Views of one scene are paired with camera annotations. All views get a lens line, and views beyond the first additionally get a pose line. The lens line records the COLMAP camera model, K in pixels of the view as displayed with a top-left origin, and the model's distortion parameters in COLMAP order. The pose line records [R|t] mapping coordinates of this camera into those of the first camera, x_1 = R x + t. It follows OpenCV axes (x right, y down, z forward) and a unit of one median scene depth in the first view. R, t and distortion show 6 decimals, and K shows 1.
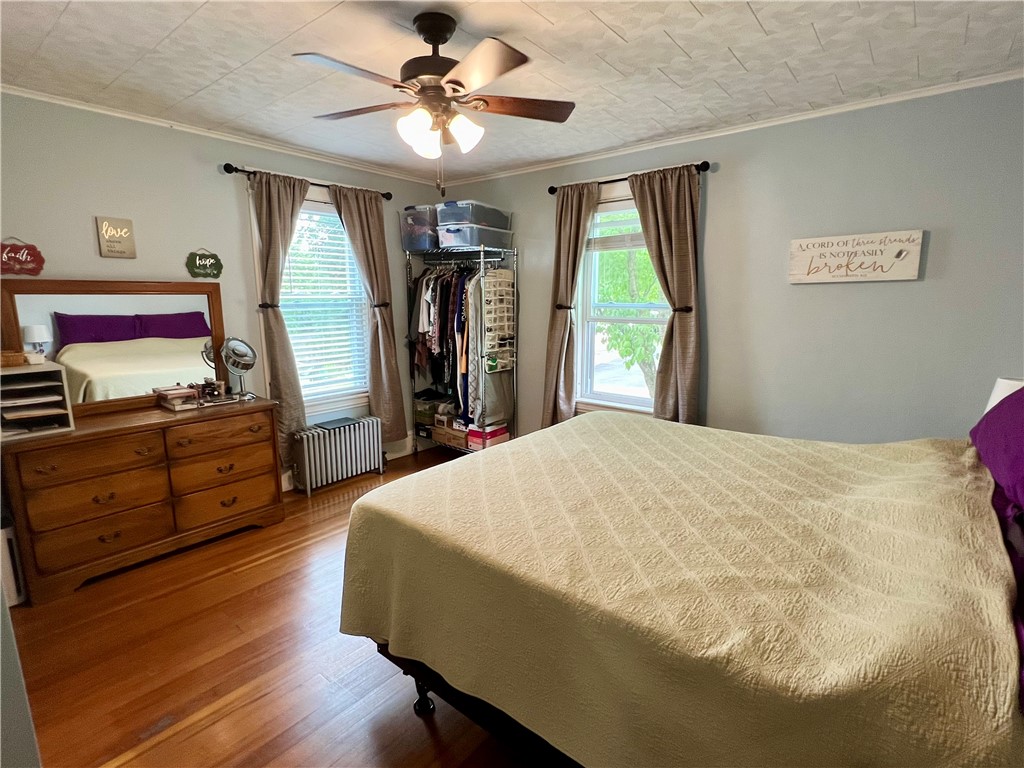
lens RADIAL K [[514.4, 0, 513.3], [0, 514.4, 388.5], [0, 0, 1]] dist [0.003609, 0.000503]
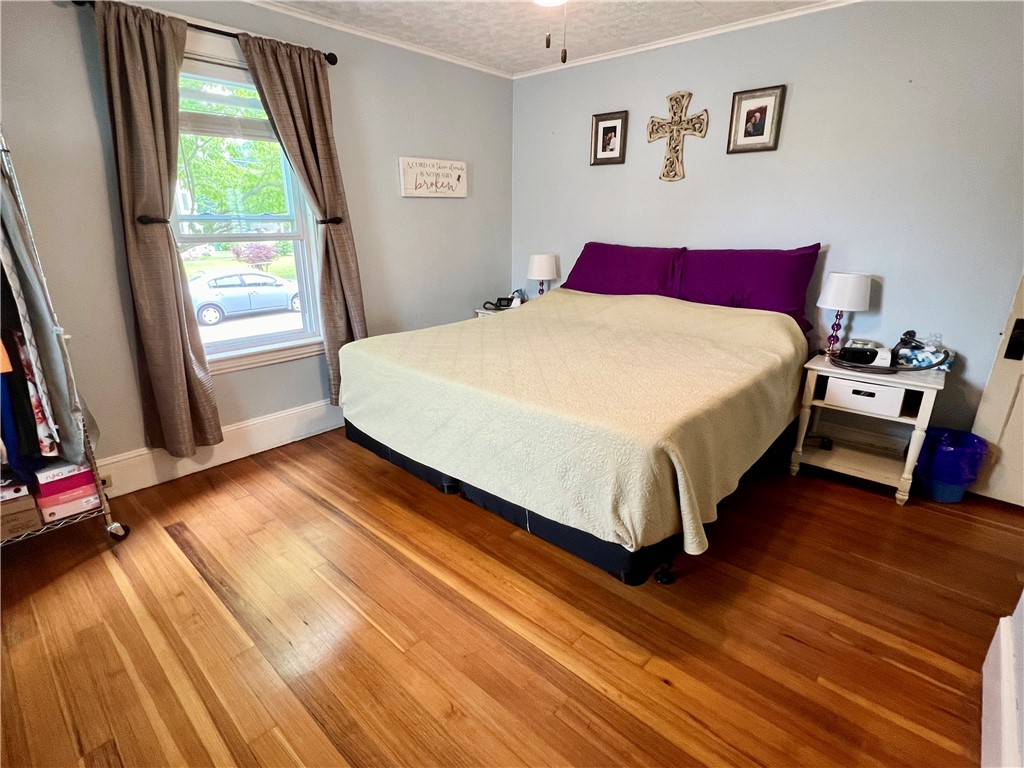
lens RADIAL K [[514.4, 0, 512.8], [0, 514.4, 379.6], [0, 0, 1]] dist [0.003609, 0.000503]
pose [[0.059616, -0.307179, 0.949783, -0.706868], [0.164705, 0.941461, 0.294149, -0.120327], [-0.984540, 0.138898, 0.106720, 0.718179]]
